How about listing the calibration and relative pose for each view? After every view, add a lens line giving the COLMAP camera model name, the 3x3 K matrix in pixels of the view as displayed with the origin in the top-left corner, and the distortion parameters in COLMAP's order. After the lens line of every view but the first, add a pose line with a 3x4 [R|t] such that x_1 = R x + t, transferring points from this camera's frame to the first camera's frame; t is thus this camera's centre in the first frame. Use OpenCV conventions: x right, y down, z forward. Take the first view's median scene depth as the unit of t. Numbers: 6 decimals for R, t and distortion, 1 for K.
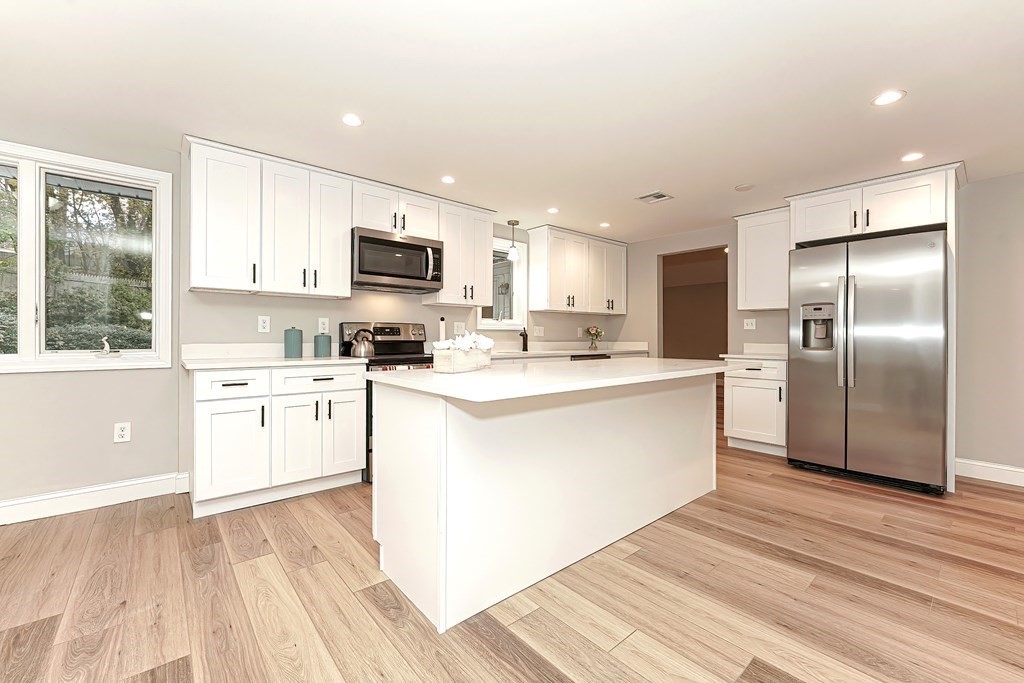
lens RADIAL K [[419.0, 0, 516.2], [0, 419.0, 338.1], [0, 0, 1]] dist [-0.018406, 0.005947]
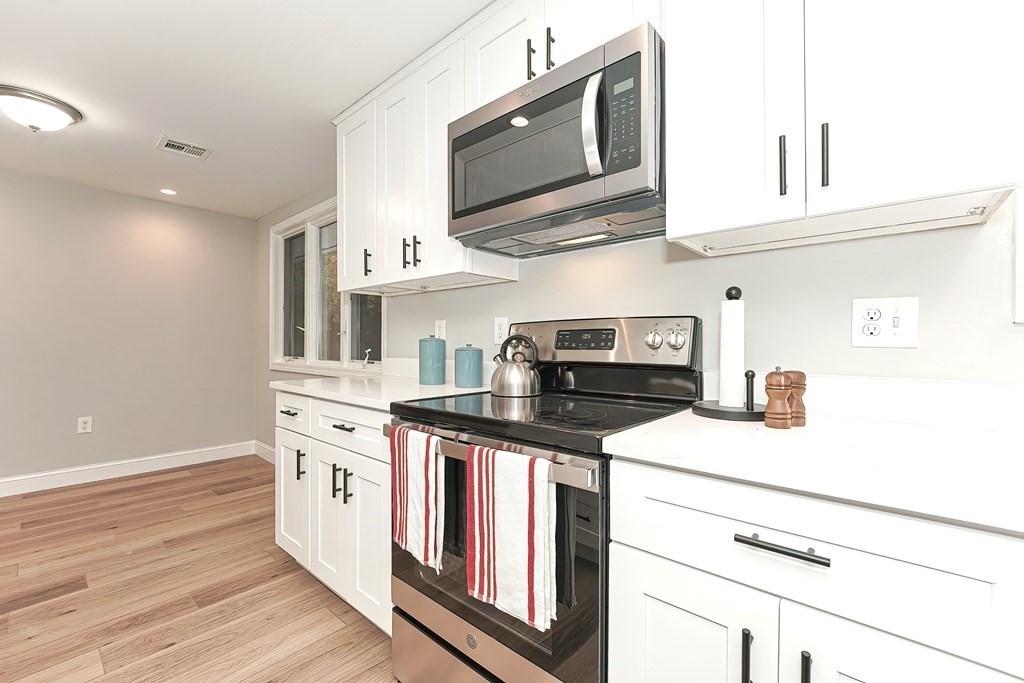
lens RADIAL K [[422.4, 0, 498.7], [0, 422.4, 343.4], [0, 0, 1]] dist [0.002083, 0.000338]
pose [[0.118620, -0.003741, -0.992933, 0.107556], [-0.004958, 0.999978, -0.004360, -0.011063], [0.992927, 0.005440, 0.118599, 0.954379]]
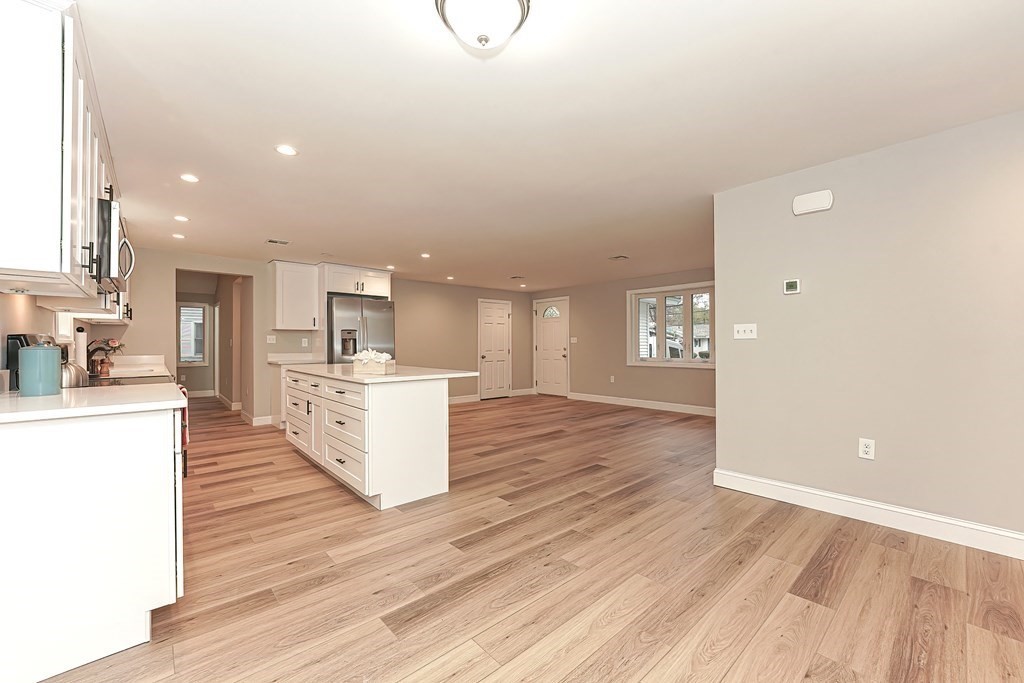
lens RADIAL K [[406.4, 0, 512.0], [0, 406.4, 341.5], [0, 0, 1]] dist [-0.019770, -0.000028]
pose [[-0.014823, 0.004438, 0.999880, -1.026469], [0.005917, 0.999973, -0.004350, -0.021089], [-0.999873, 0.005852, -0.014849, 0.317813]]
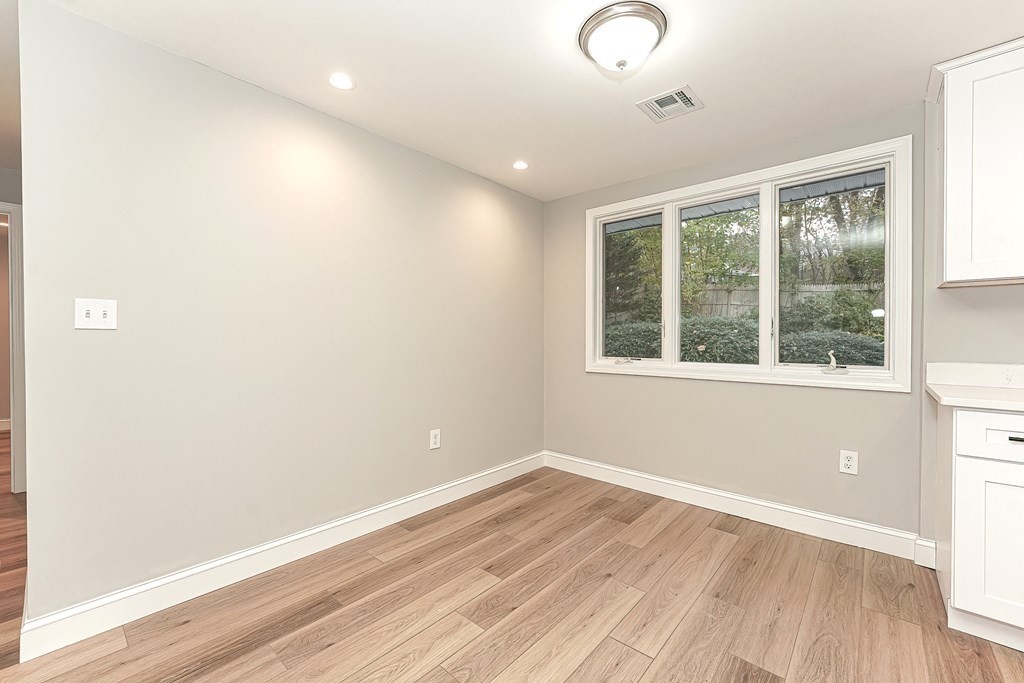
lens RADIAL K [[416.0, 0, 509.3], [0, 416.0, 340.3], [0, 0, 1]] dist [-0.007251, 0.000268]
pose [[0.130691, 0.004498, -0.991413, -0.153890], [-0.004037, 0.999984, 0.004005, -0.019747], [0.991415, 0.003479, 0.130707, 0.150448]]
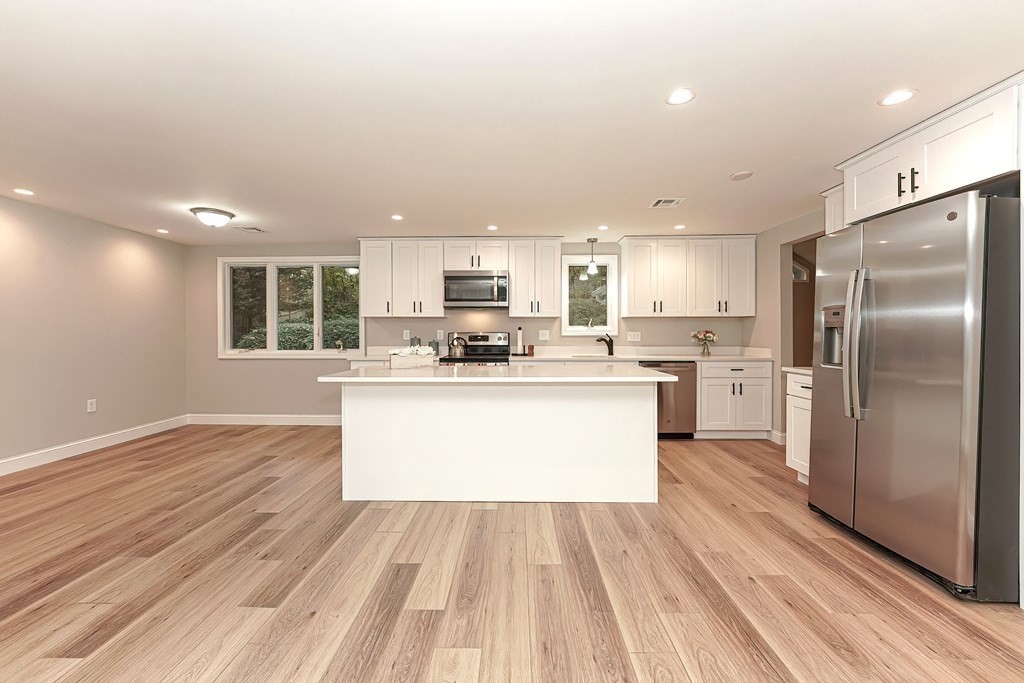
lens RADIAL K [[419.0, 0, 516.2], [0, 419.0, 338.1], [0, 0, 1]] dist [-0.018406, 0.005947]
pose [[0.744748, 0.004970, -0.667327, 0.795683], [0.001747, 0.999954, 0.009396, -0.033237], [0.667343, -0.008163, 0.744706, 0.039518]]
